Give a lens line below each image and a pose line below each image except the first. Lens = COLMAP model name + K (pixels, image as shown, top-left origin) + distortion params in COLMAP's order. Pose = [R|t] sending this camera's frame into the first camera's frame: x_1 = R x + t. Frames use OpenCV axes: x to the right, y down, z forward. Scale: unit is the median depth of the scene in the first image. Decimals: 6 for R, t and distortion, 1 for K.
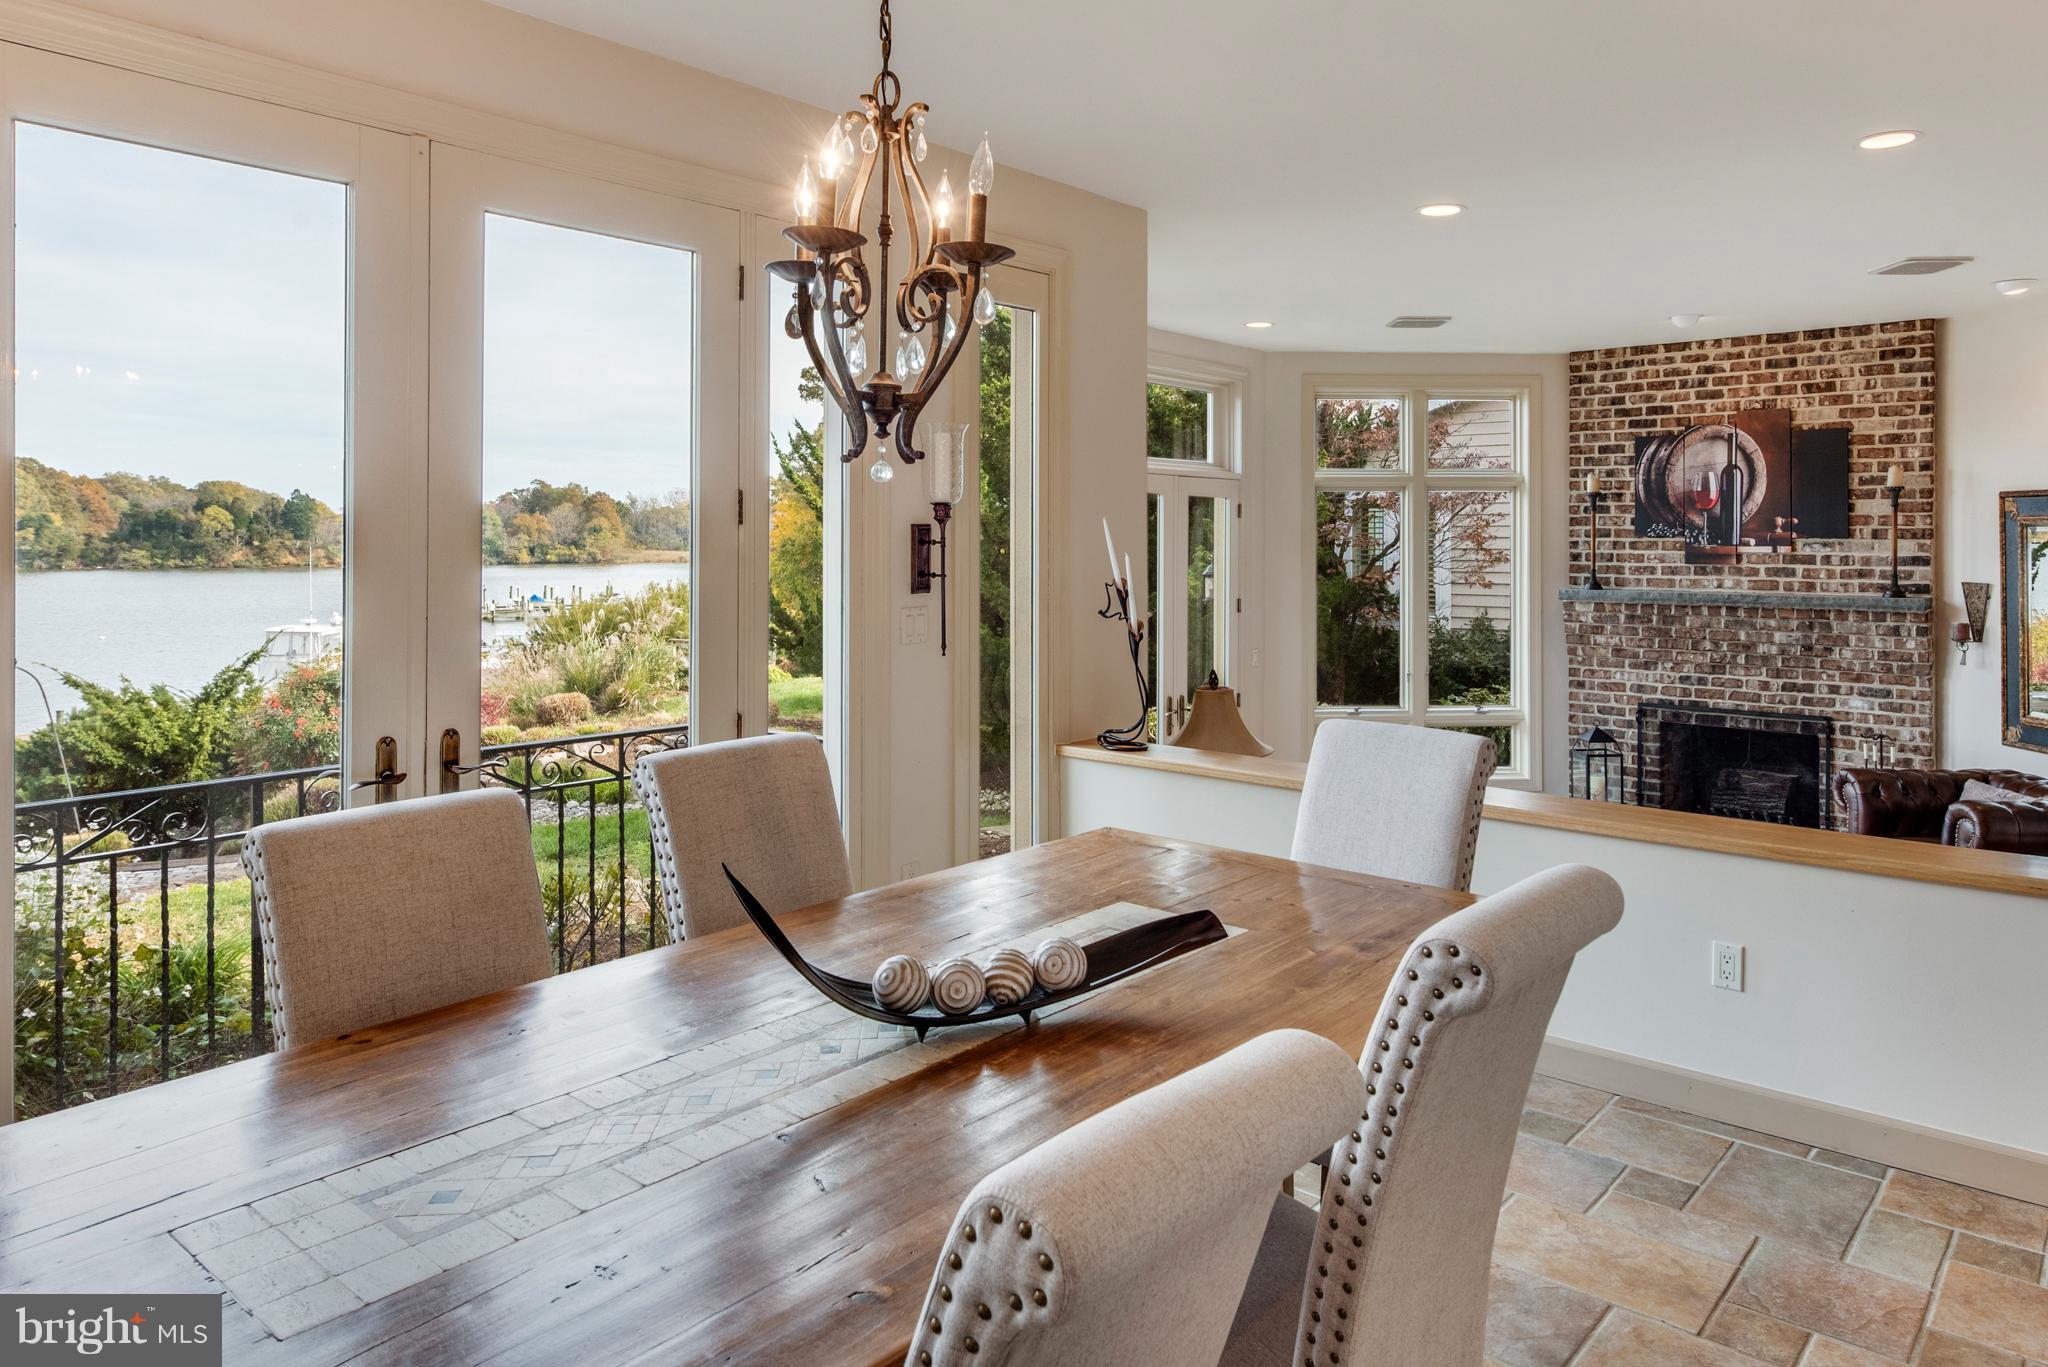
lens RADIAL K [[1331.6, 0, 1046.0], [0, 1331.6, 536.0], [0, 0, 1]] dist [0.006801, -0.003752]
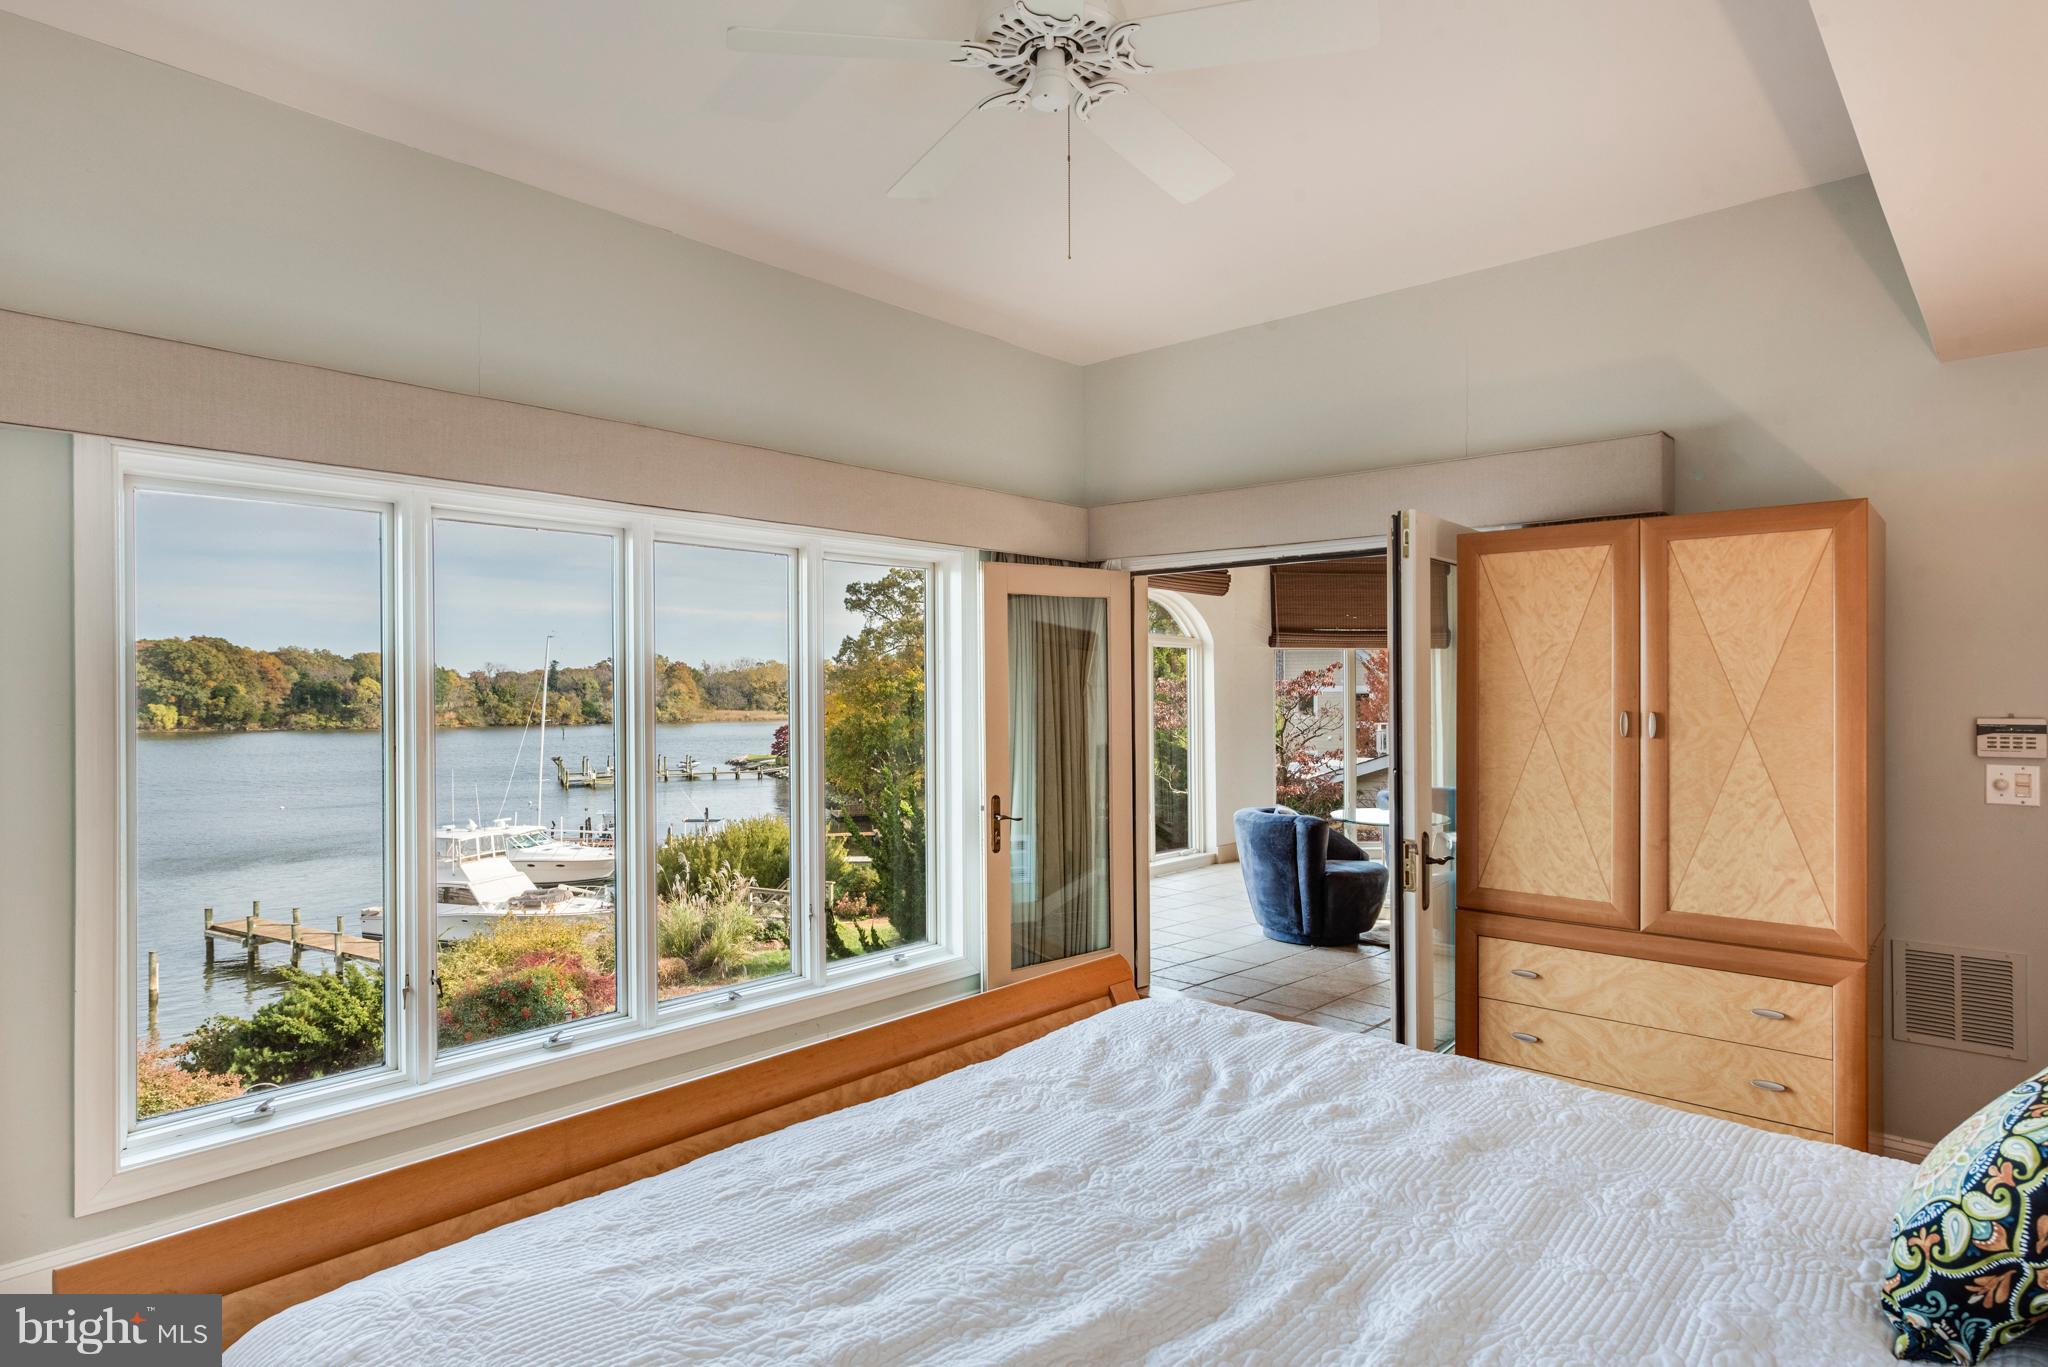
lens RADIAL K [[1129.5, 0, 995.2], [0, 1129.5, 680.4], [0, 0, 1]] dist [0.008341, -0.005380]
pose [[0.998712, -0.009348, -0.049871, -0.001180], [0.008929, 0.999923, -0.008617, -0.361149], [0.049948, 0.008161, 0.998718, -0.103420]]
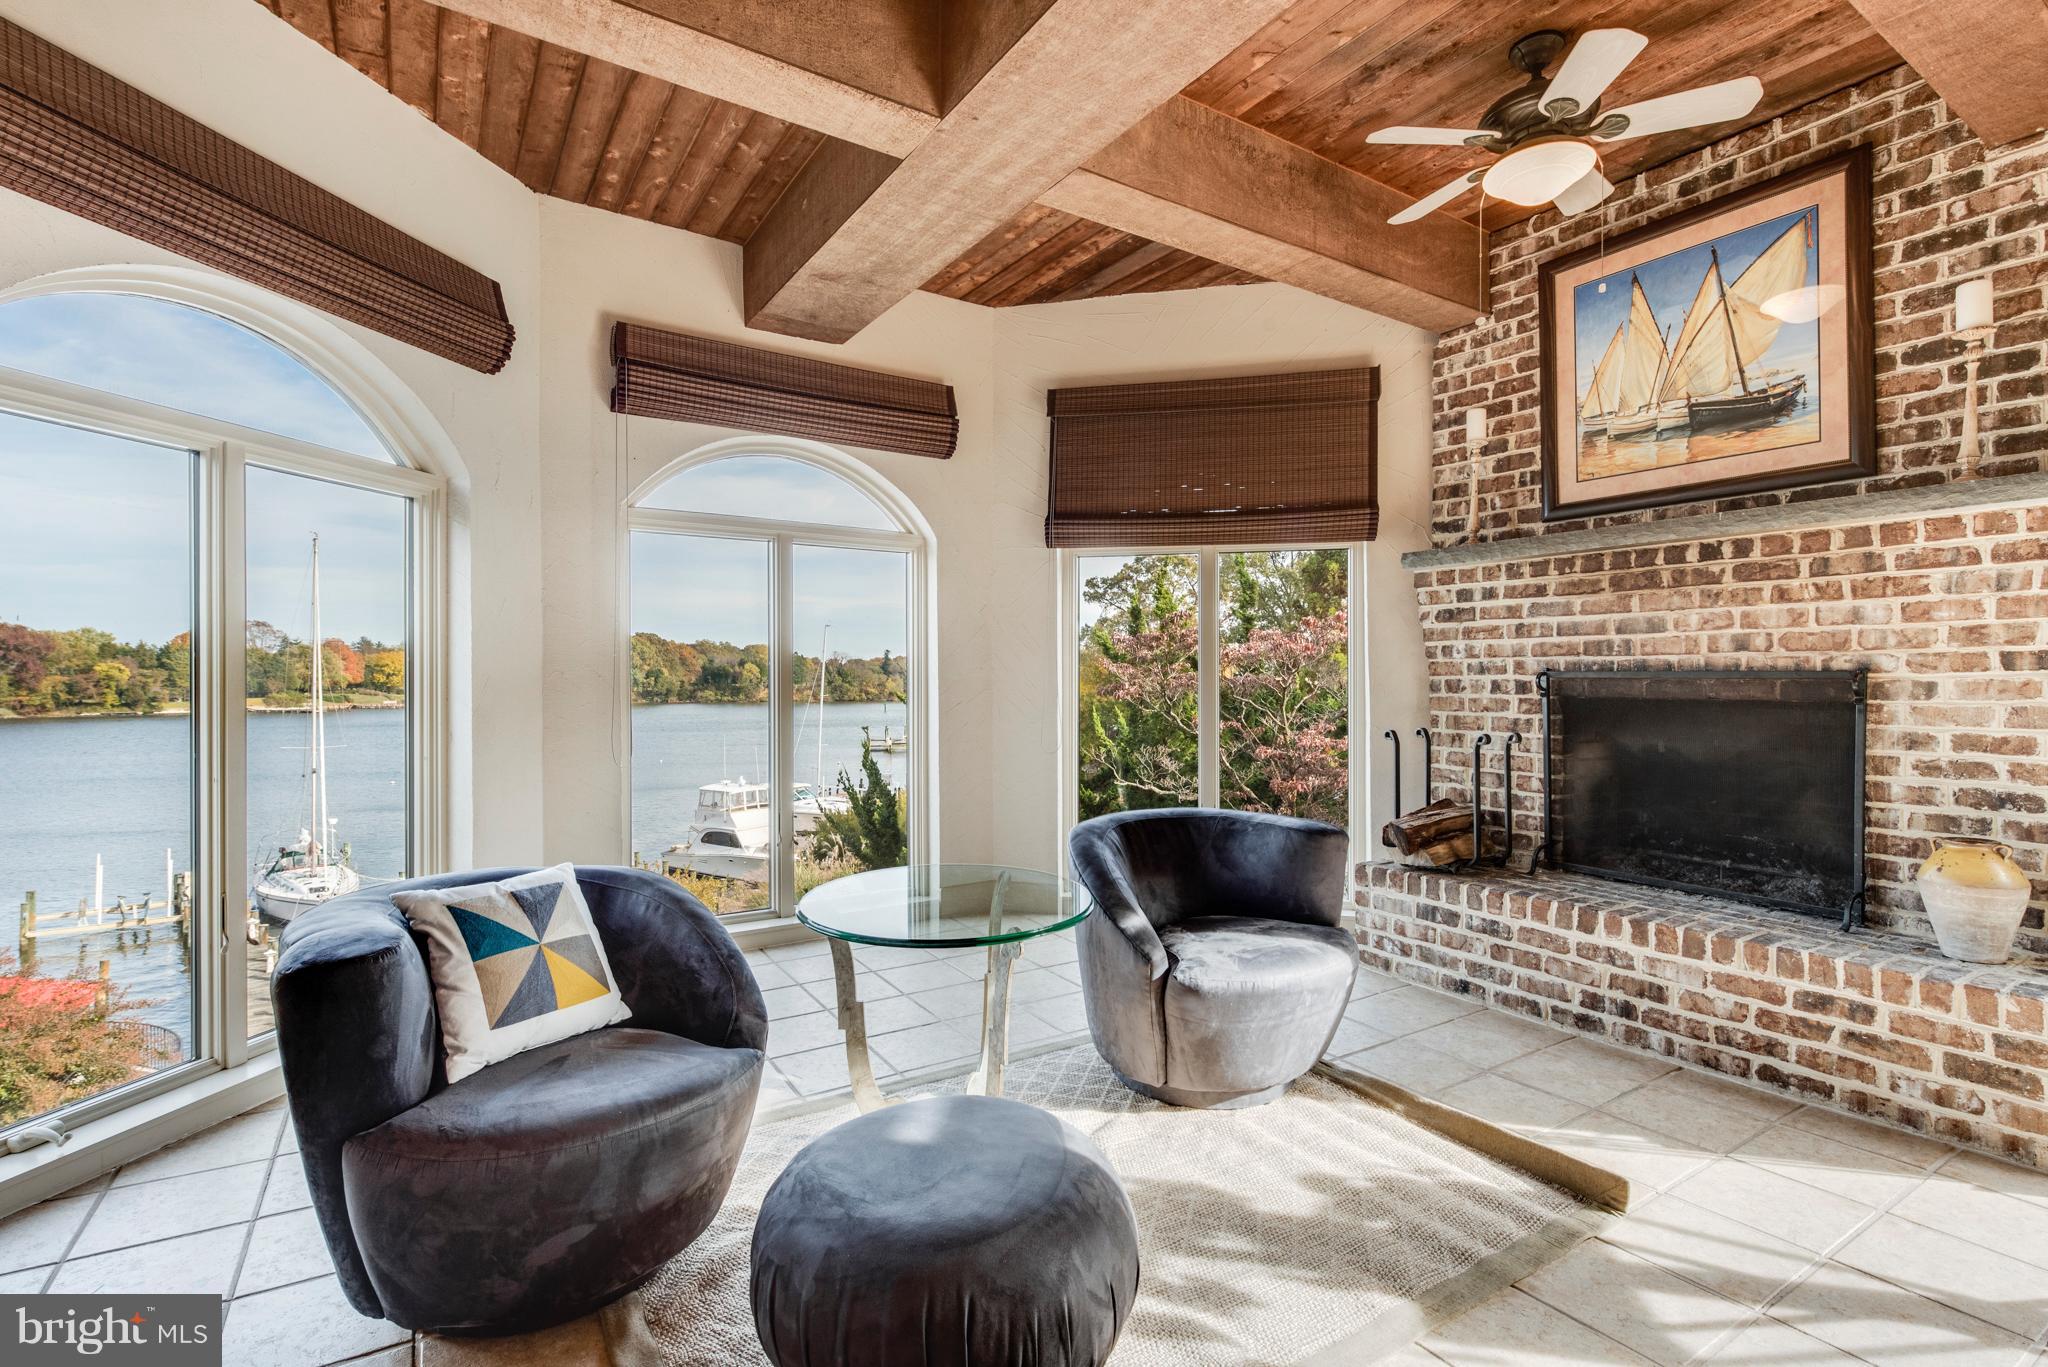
lens RADIAL K [[951.6, 0, 1004.5], [0, 951.6, 682.2], [0, 0, 1]] dist [0.003703, 0.000013]
pose [[0.954282, -0.002927, -0.298895, 0.354418], [0.005056, 0.999967, 0.006352, -0.327001], [0.298866, -0.007573, 0.954265, 0.523091]]
